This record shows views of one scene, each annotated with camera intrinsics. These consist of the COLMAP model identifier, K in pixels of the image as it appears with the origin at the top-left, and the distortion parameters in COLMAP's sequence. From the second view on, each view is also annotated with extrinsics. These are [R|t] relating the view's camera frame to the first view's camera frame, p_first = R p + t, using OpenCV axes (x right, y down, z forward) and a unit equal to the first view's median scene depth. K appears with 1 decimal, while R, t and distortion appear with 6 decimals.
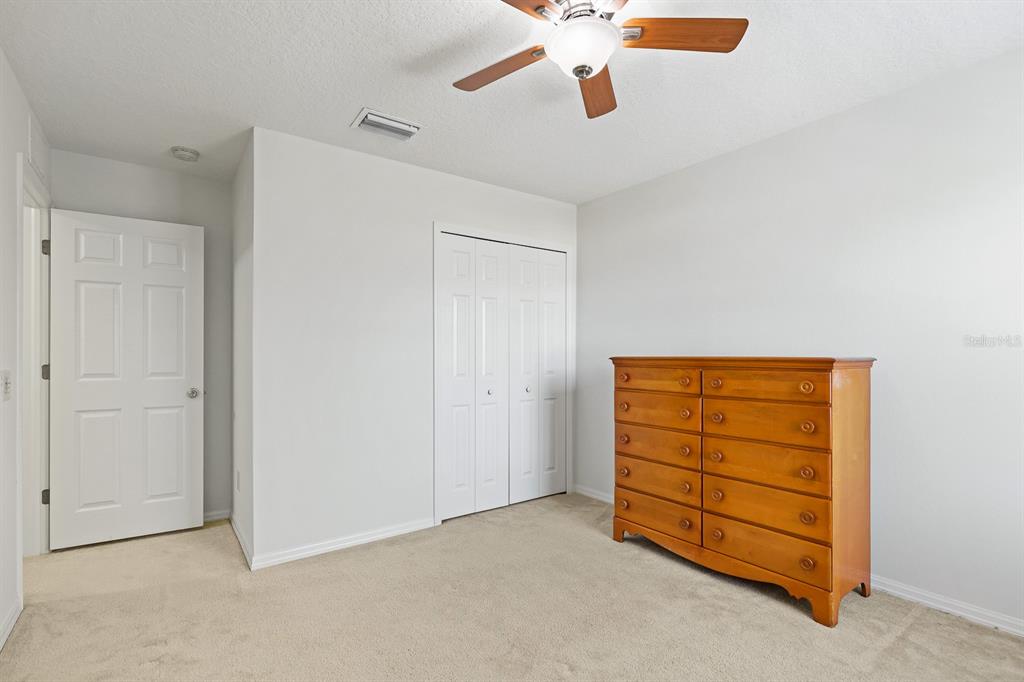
lens RADIAL K [[490.7, 0, 514.4], [0, 490.7, 346.8], [0, 0, 1]] dist [0.000125, 0.000236]
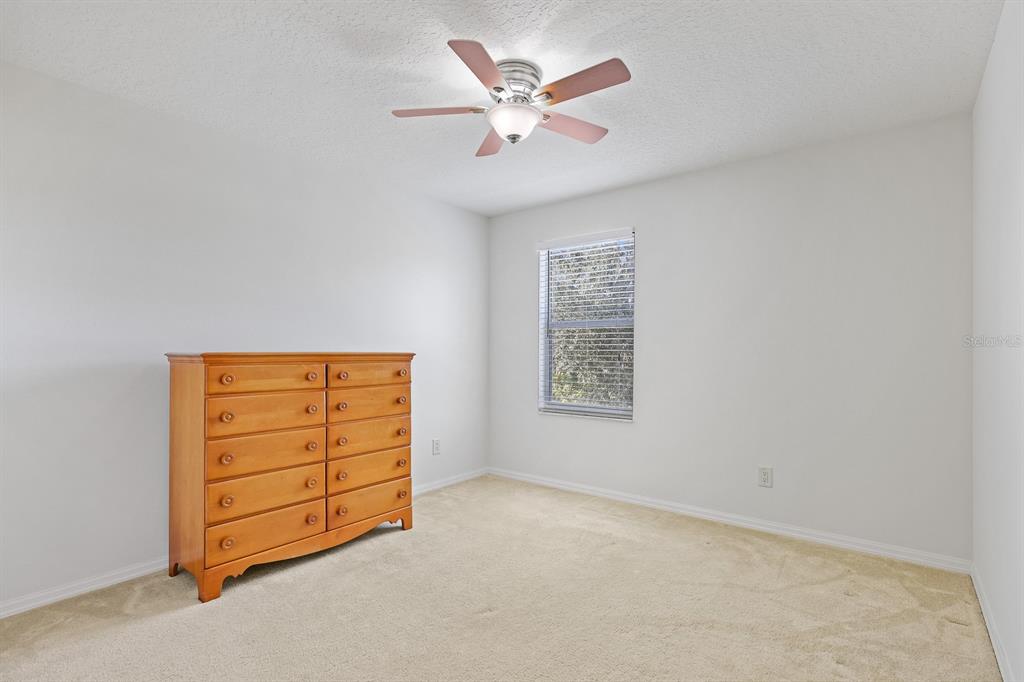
lens RADIAL K [[490.7, 0, 514.2], [0, 490.7, 346.9], [0, 0, 1]] dist [0.000125, 0.000236]
pose [[-0.267057, 0.018458, 0.963504, -0.751404], [-0.008756, 0.999729, -0.021579, 0.028715], [-0.963641, -0.014199, -0.266823, 0.895268]]
